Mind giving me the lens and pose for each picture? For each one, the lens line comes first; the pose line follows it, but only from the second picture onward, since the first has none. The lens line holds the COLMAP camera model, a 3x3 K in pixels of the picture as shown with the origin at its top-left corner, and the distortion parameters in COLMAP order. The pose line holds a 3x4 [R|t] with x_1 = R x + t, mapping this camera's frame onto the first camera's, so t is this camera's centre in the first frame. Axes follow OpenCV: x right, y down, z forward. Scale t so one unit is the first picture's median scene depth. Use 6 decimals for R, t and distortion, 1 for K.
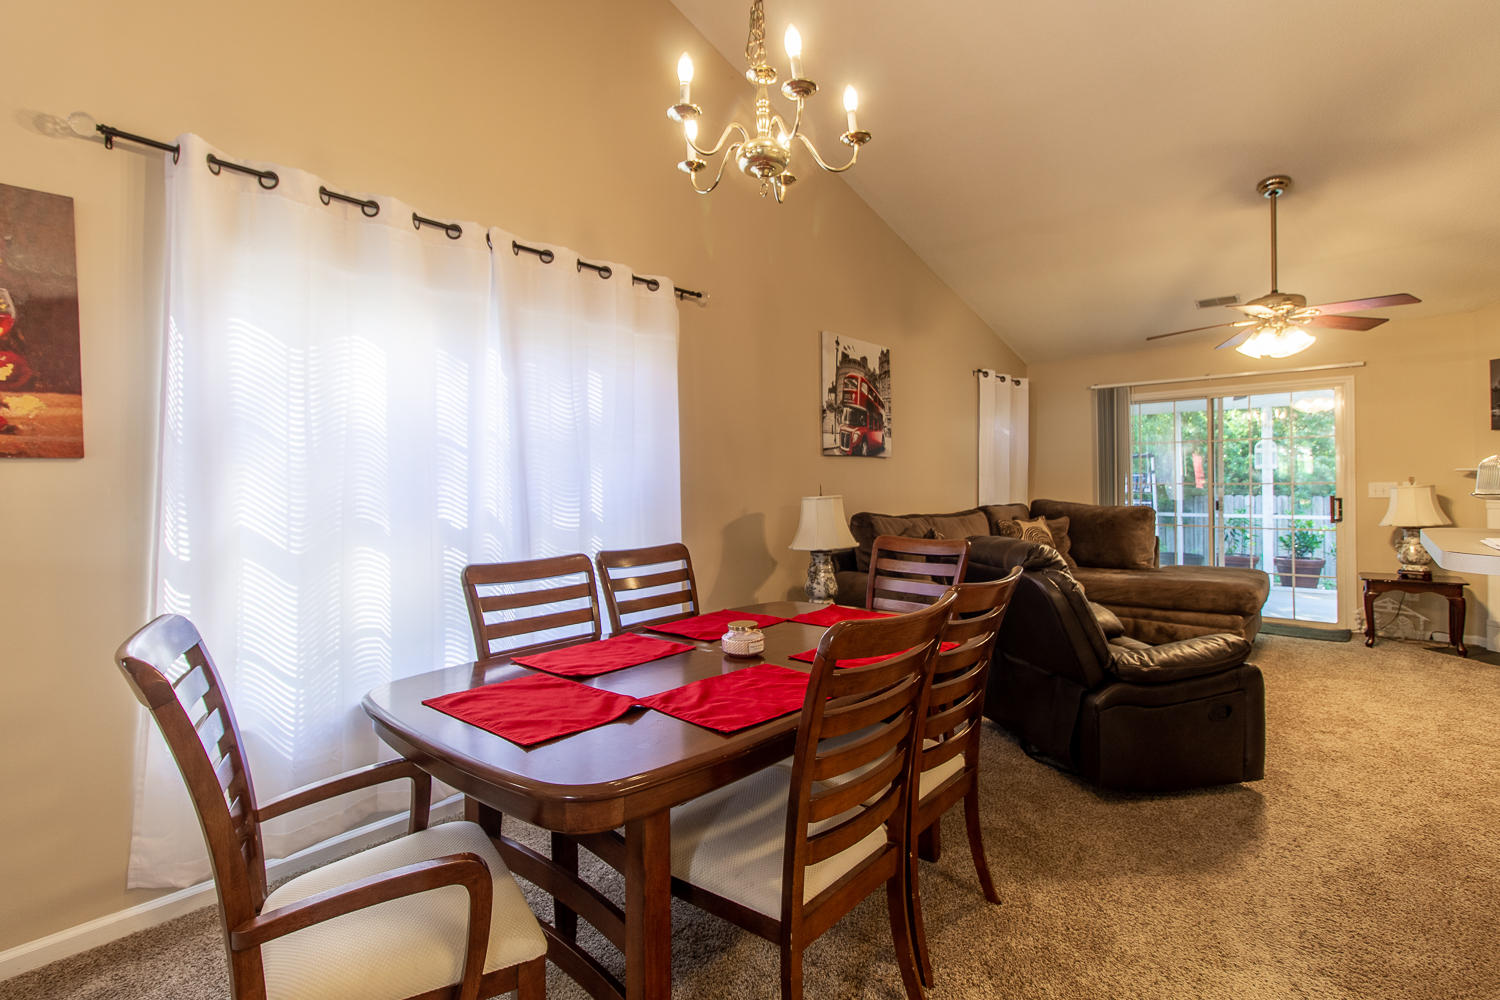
lens RADIAL K [[694.4, 0, 741.4], [0, 694.4, 486.2], [0, 0, 1]] dist [-0.000105, 0.000187]
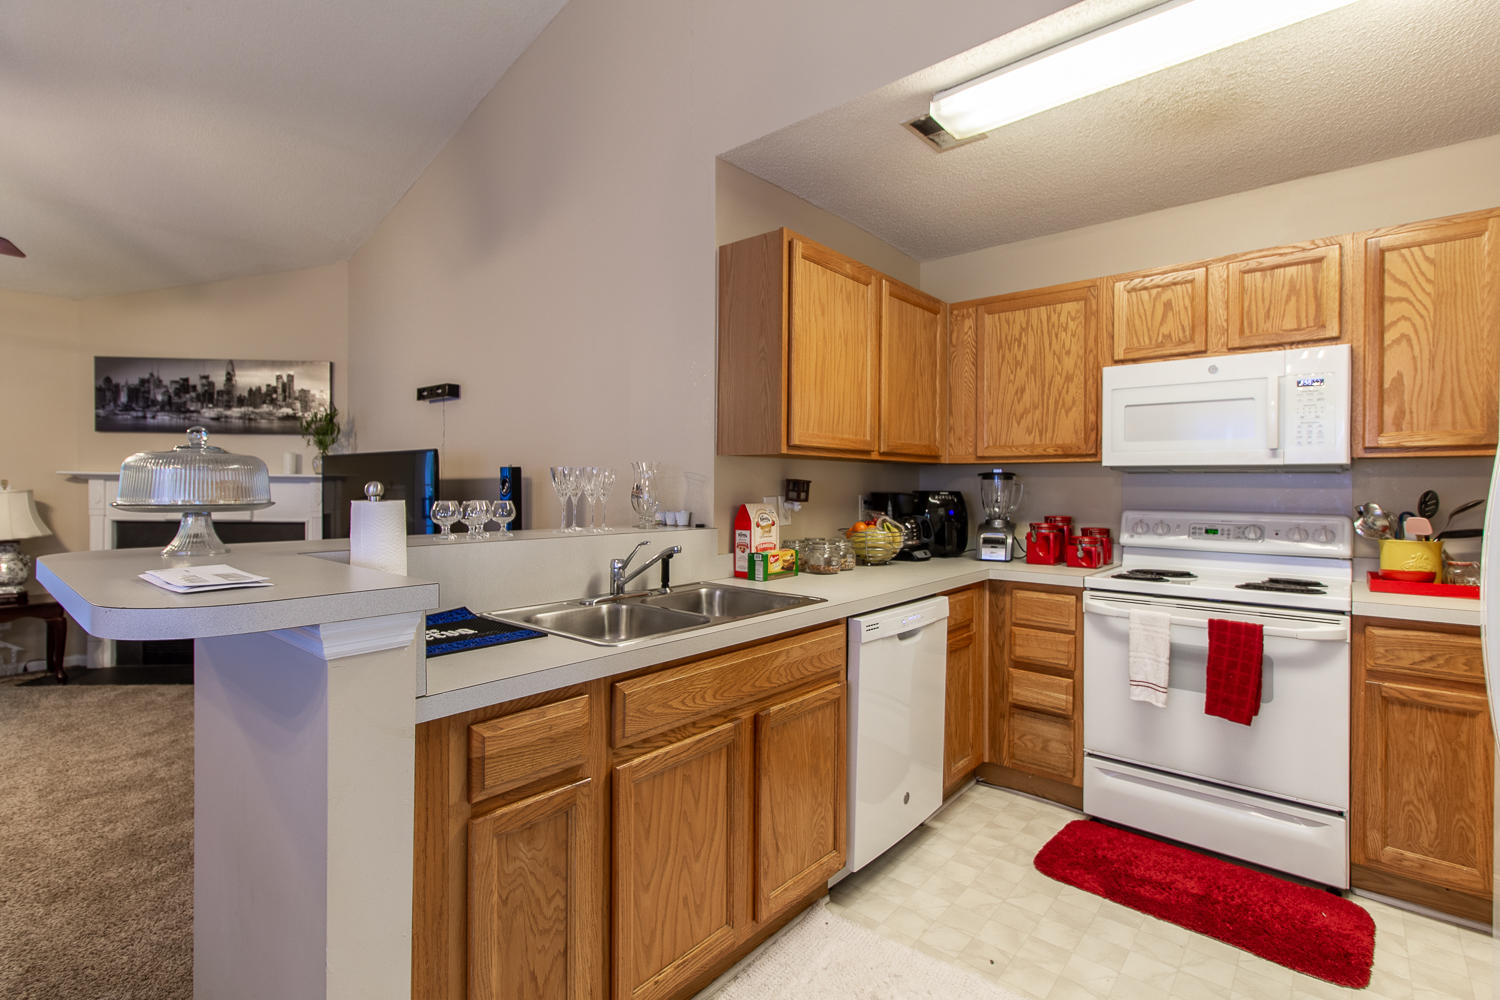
lens RADIAL K [[690.8, 0, 748.3], [0, 690.8, 486.9], [0, 0, 1]] dist [0.001042, 0.000184]
pose [[-0.023754, 0.011065, 0.999657, 0.129069], [-0.005178, 0.999924, -0.011191, -0.000322], [-0.999704, -0.005442, -0.023695, 0.142843]]
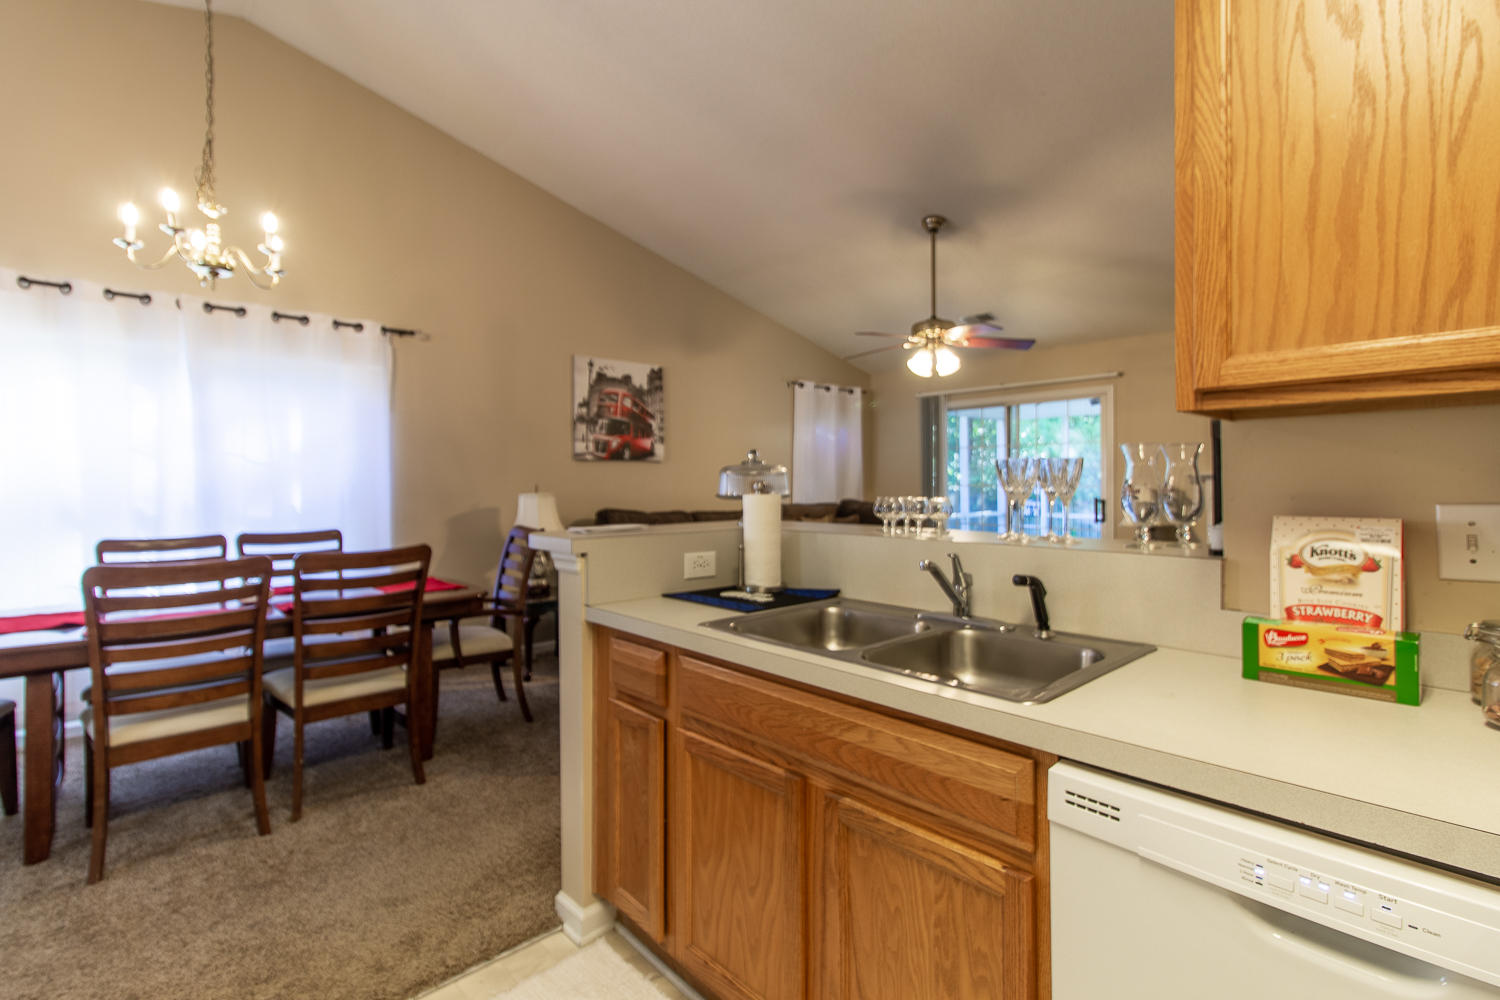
lens RADIAL K [[696.8, 0, 747.8], [0, 696.8, 485.0], [0, 0, 1]] dist [0.005865, 0.000596]
pose [[0.995116, 0.005899, -0.098539, 0.482729], [-0.005899, 0.999983, 0.000293, -0.003519], [0.098539, 0.000289, 0.995133, -0.139033]]
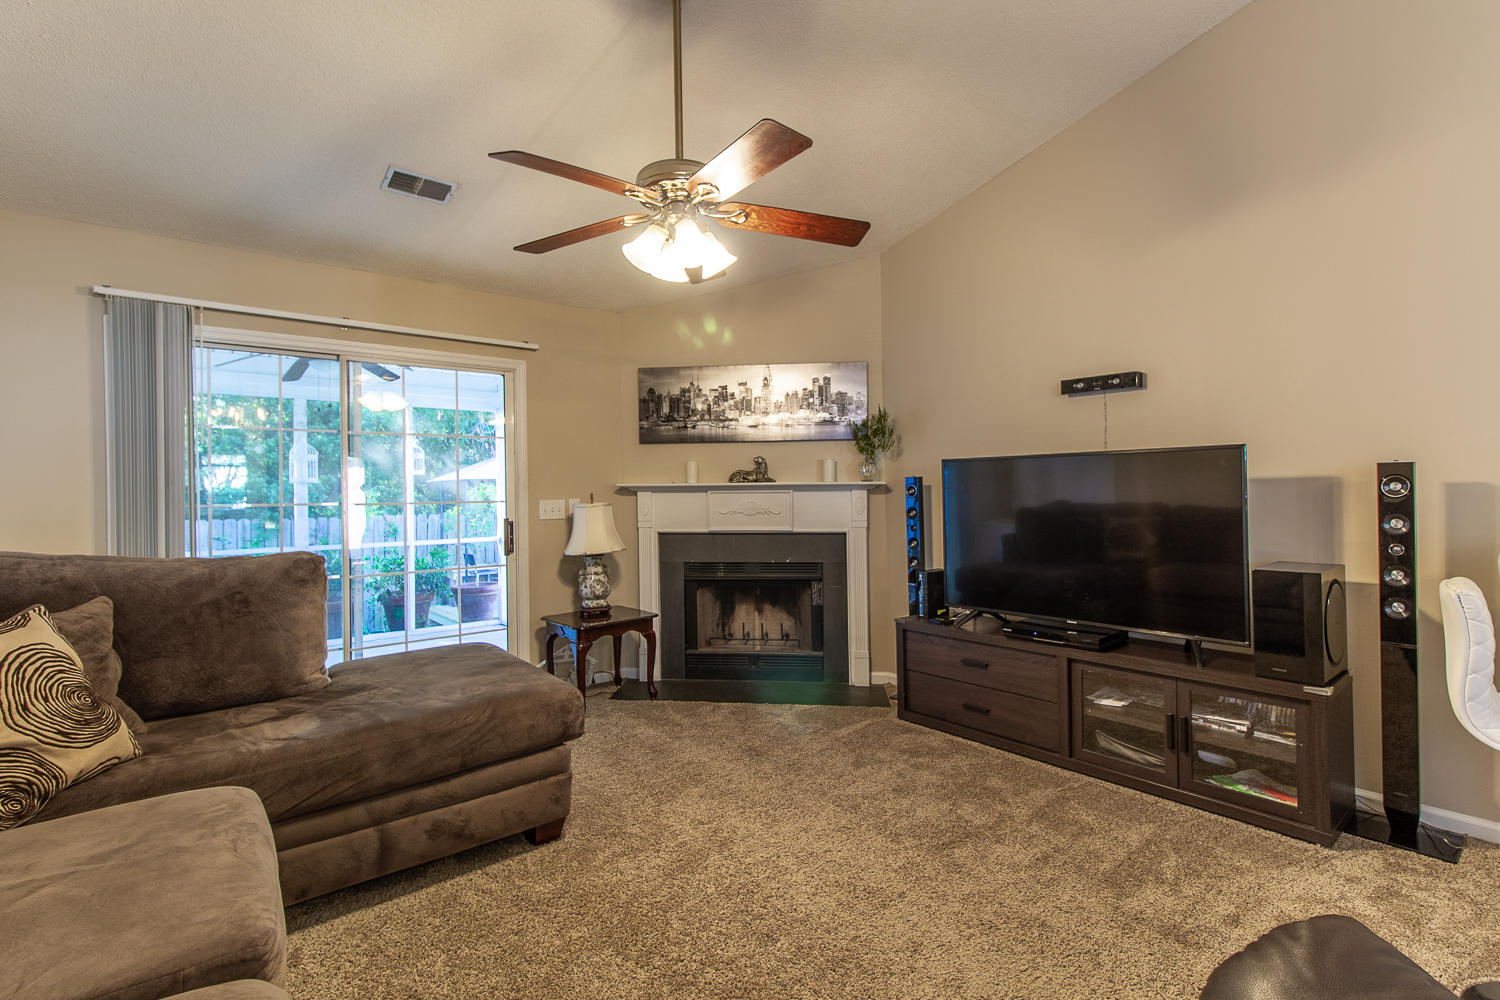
lens RADIAL K [[696.8, 0, 747.8], [0, 696.8, 485.0], [0, 0, 1]] dist [0.005865, 0.000596]
pose [[0.158721, 0.018128, 0.987157, 0.181066], [0.012768, 0.999710, -0.020411, -0.003980], [-0.987241, 0.015844, 0.158444, 0.714658]]
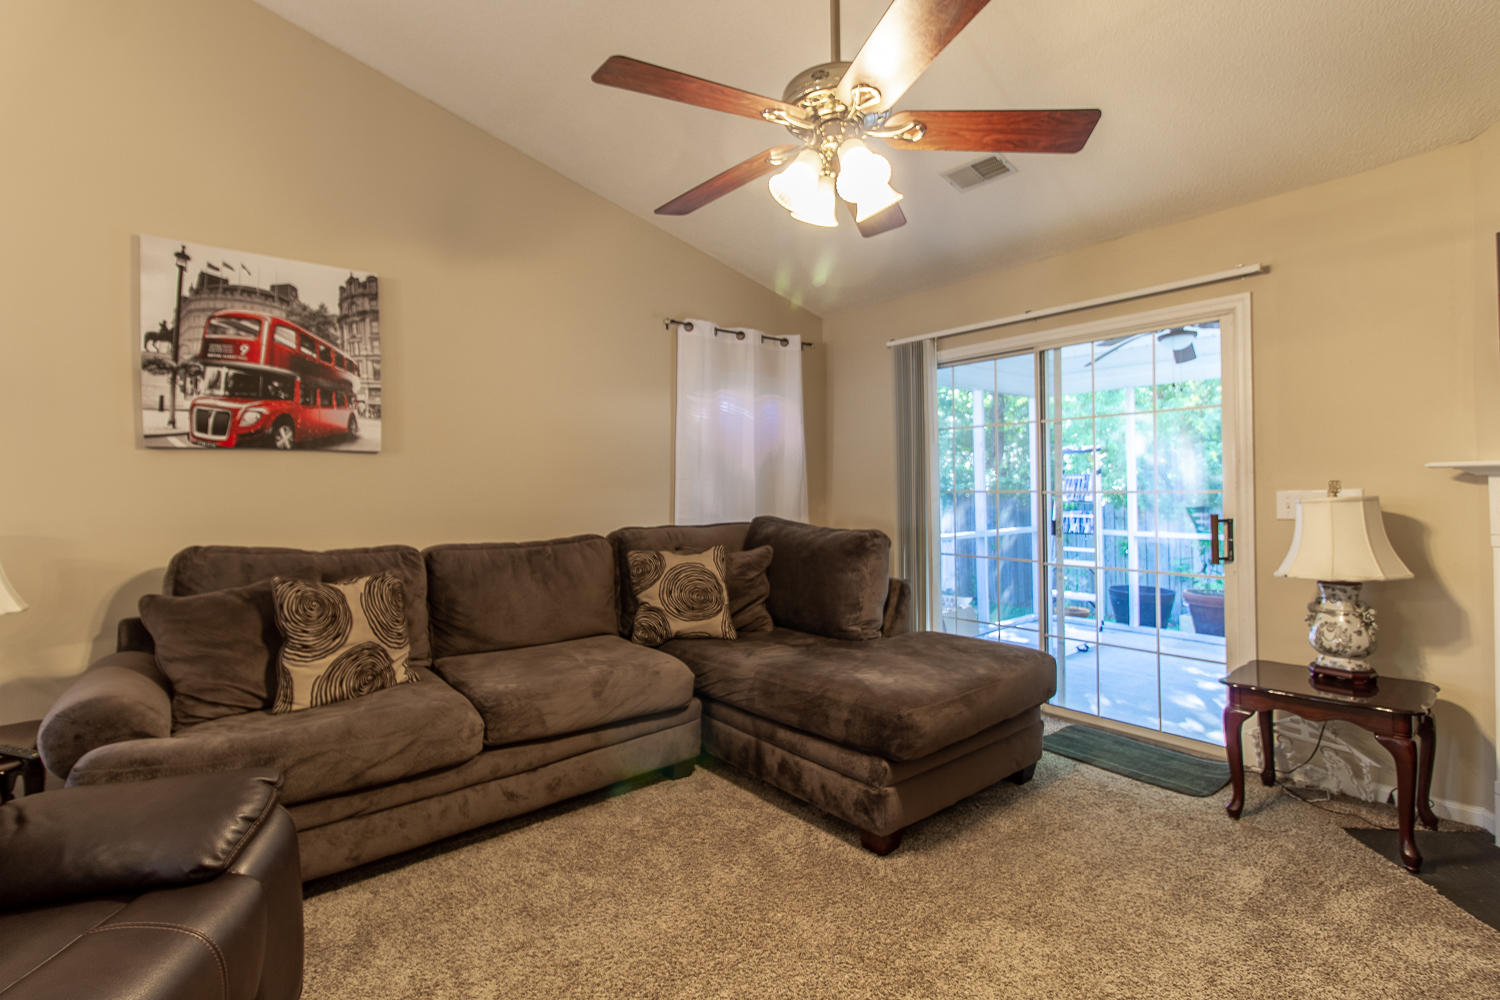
lens RADIAL K [[696.8, 0, 747.8], [0, 696.8, 485.0], [0, 0, 1]] dist [0.005865, 0.000596]
pose [[0.988573, -0.002747, -0.150720, 0.648738], [0.001769, 0.999977, -0.006623, -0.007614], [0.150735, 0.006281, 0.988554, 0.452546]]
